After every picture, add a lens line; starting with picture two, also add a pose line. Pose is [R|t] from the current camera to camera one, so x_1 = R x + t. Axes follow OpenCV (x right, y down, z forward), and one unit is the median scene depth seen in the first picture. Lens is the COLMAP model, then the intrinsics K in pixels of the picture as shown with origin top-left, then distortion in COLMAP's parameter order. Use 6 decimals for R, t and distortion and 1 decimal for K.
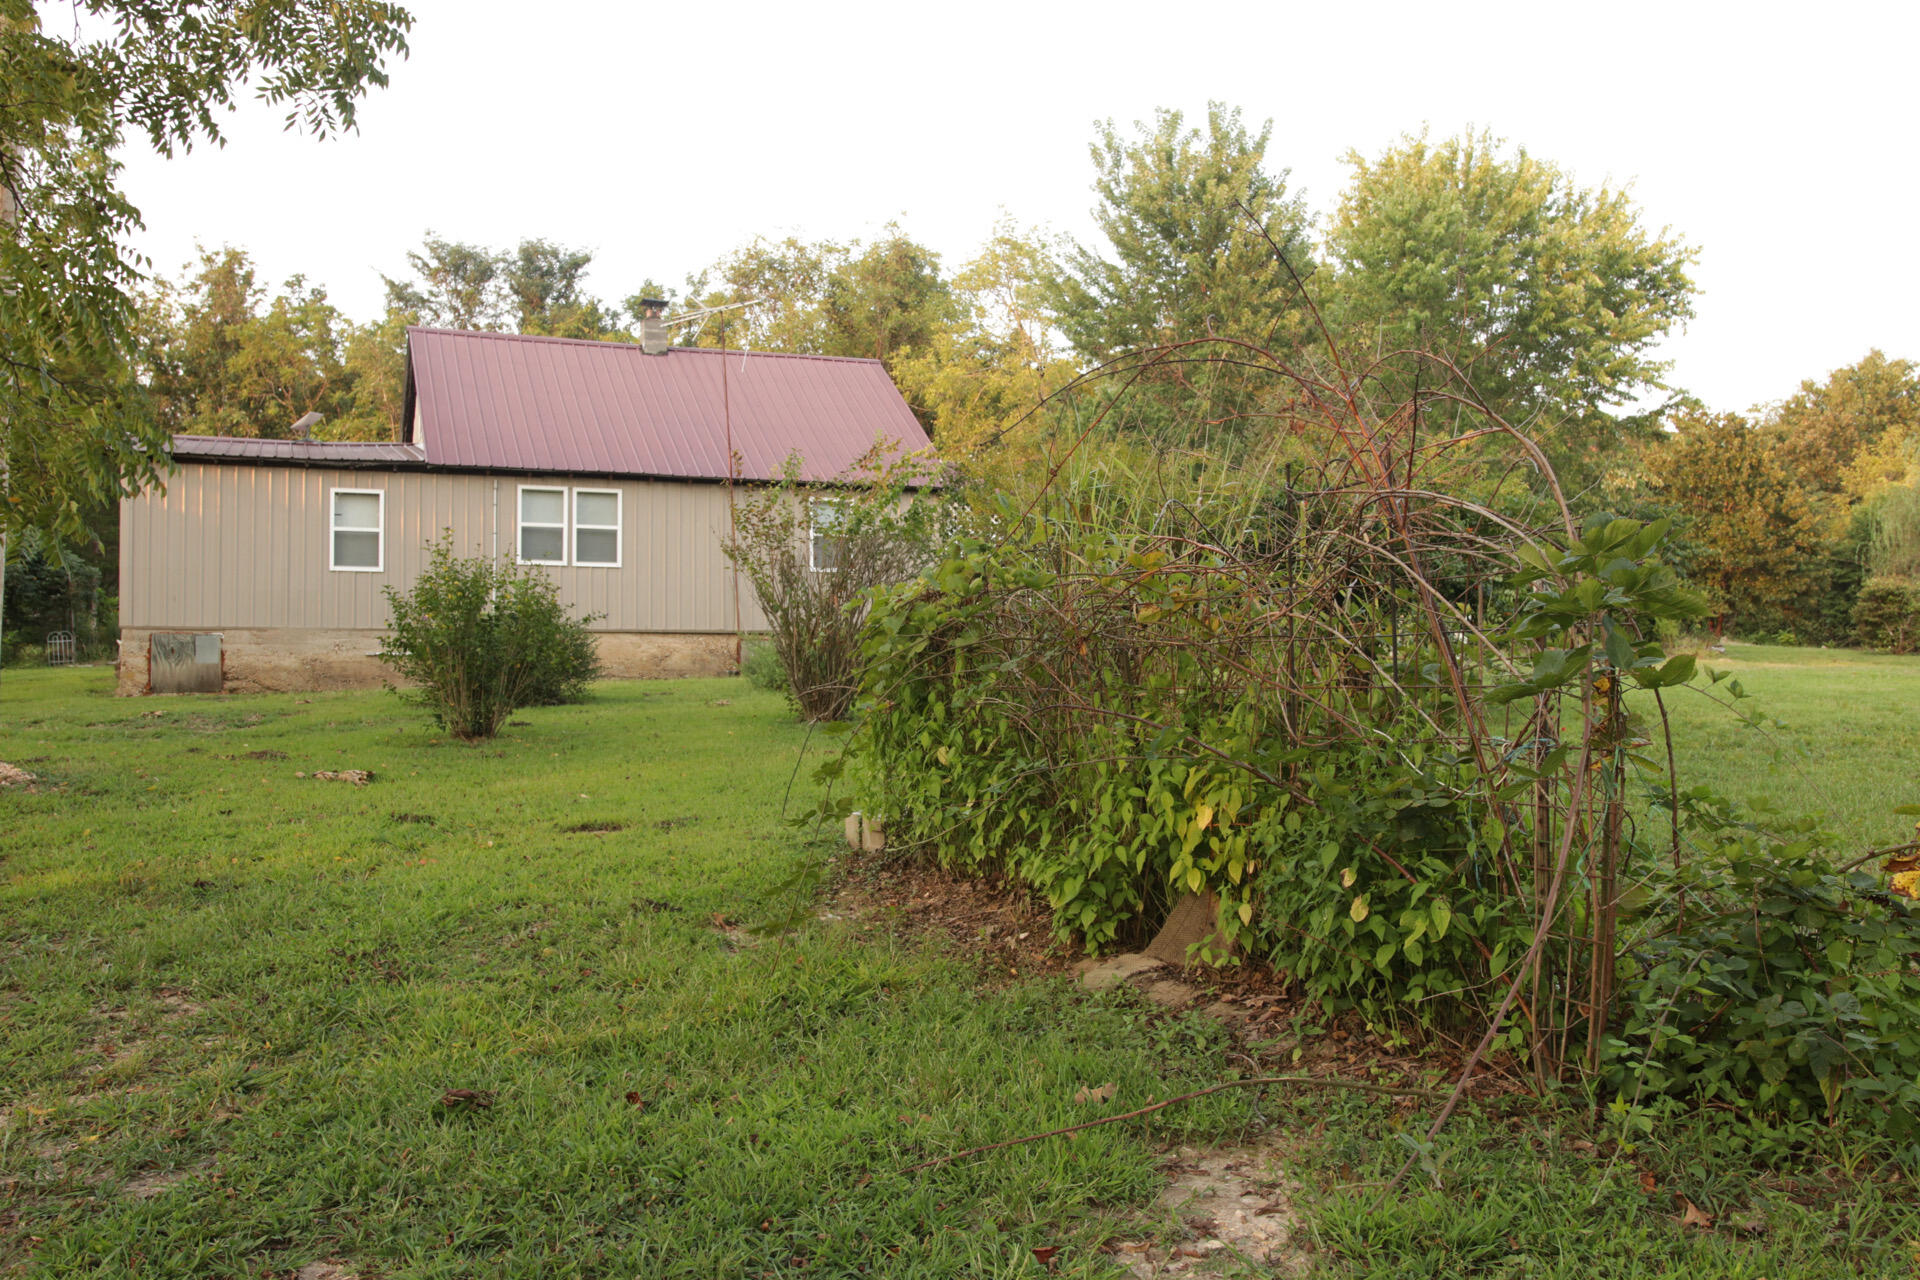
lens RADIAL K [[1592.8, 0, 948.7], [0, 1592.8, 639.4], [0, 0, 1]] dist [-0.084872, 0.070528]
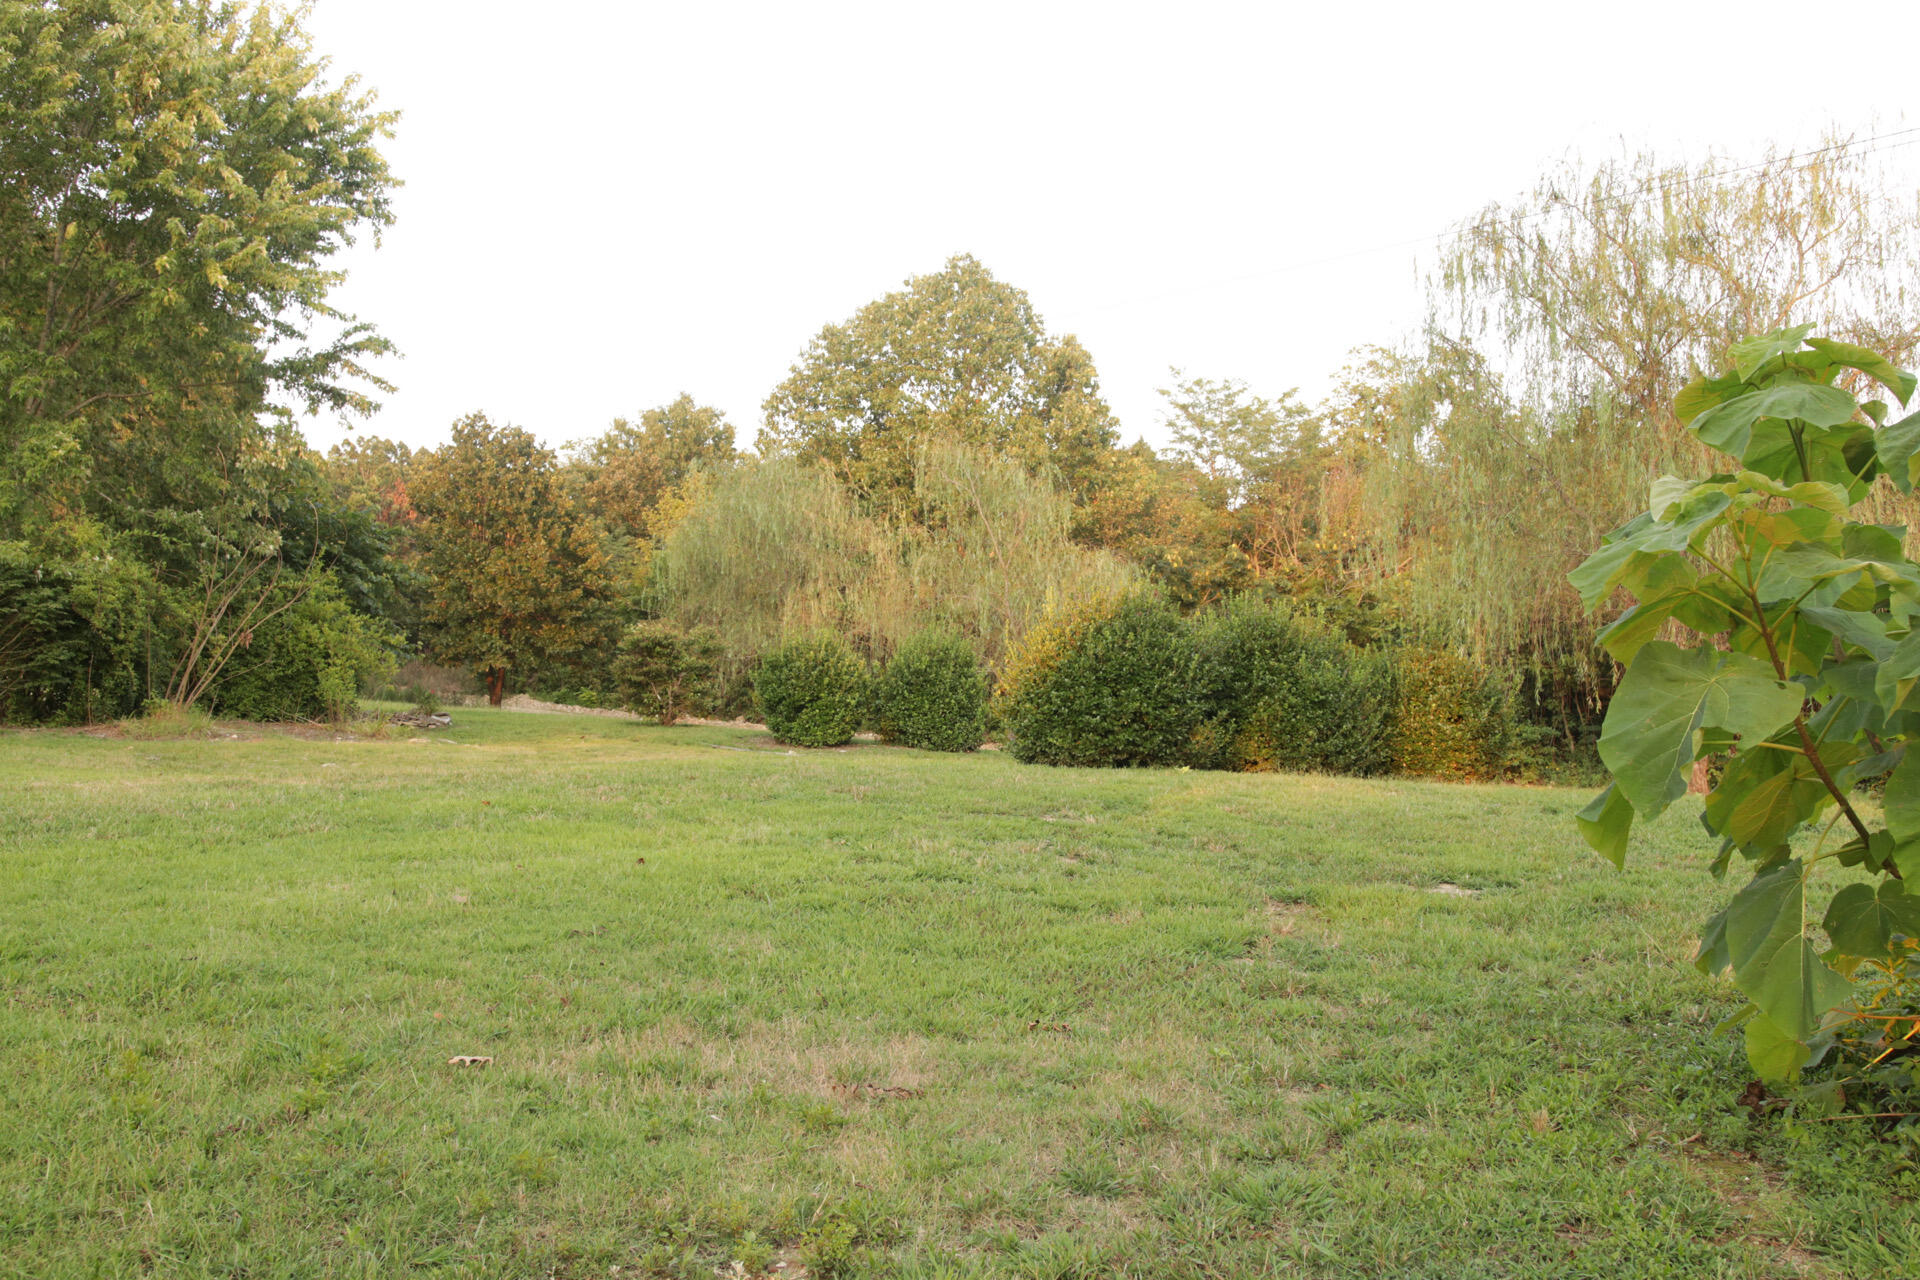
lens RADIAL K [[1592.8, 0, 948.7], [0, 1592.8, 639.4], [0, 0, 1]] dist [-0.084872, 0.070528]
pose [[0.772466, 0.020643, 0.634721, 0.196934], [0.000082, 0.999468, -0.032607, -0.005868], [-0.635056, 0.025240, 0.772054, 0.278749]]
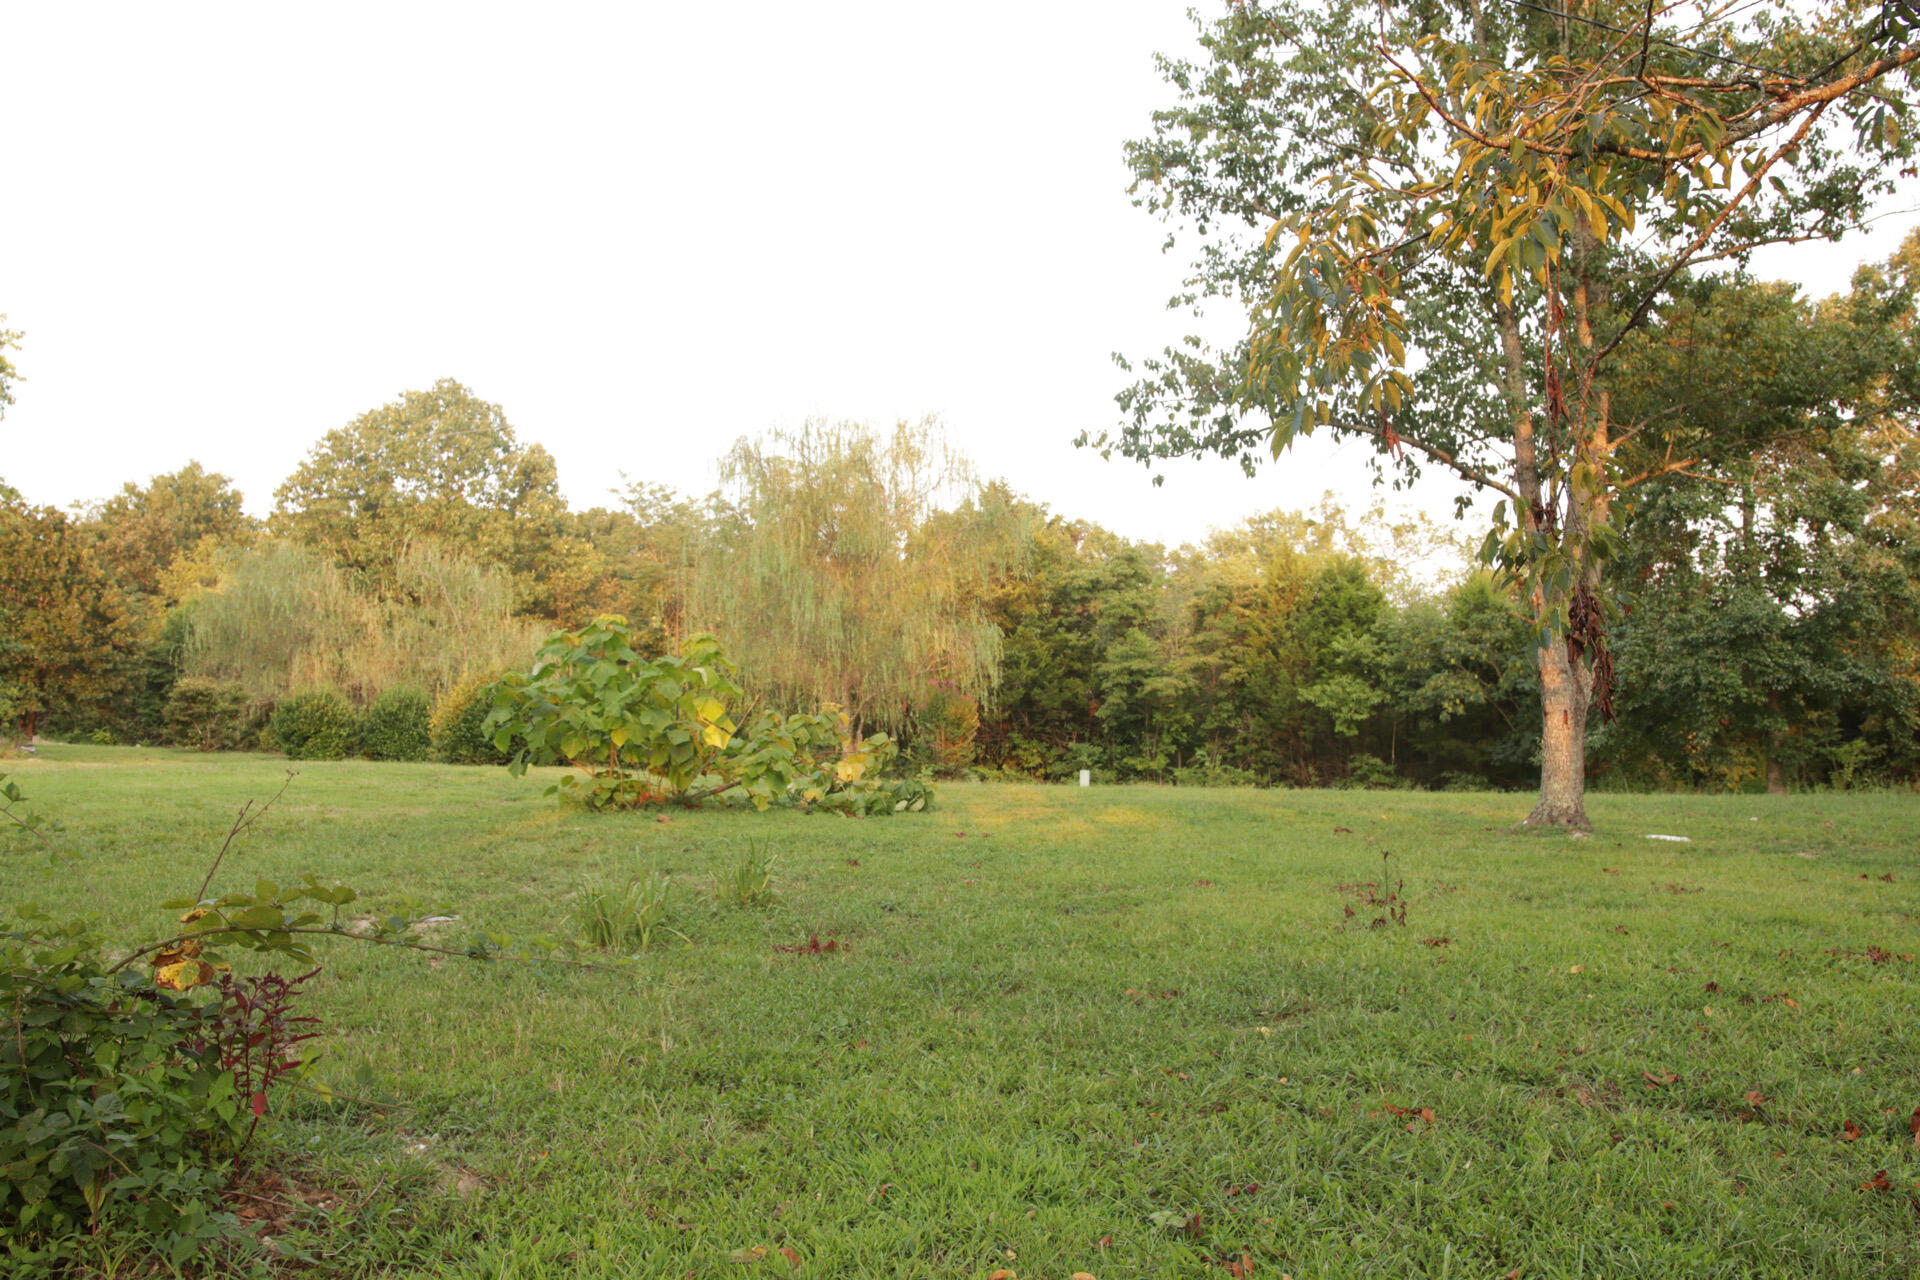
lens RADIAL K [[1592.8, 0, 948.7], [0, 1592.8, 639.4], [0, 0, 1]] dist [-0.084872, 0.070528]
pose [[0.551391, 0.044917, 0.833037, 0.002024], [0.007642, 0.998236, -0.058883, -0.000119], [-0.834212, 0.038834, 0.550075, -0.000821]]
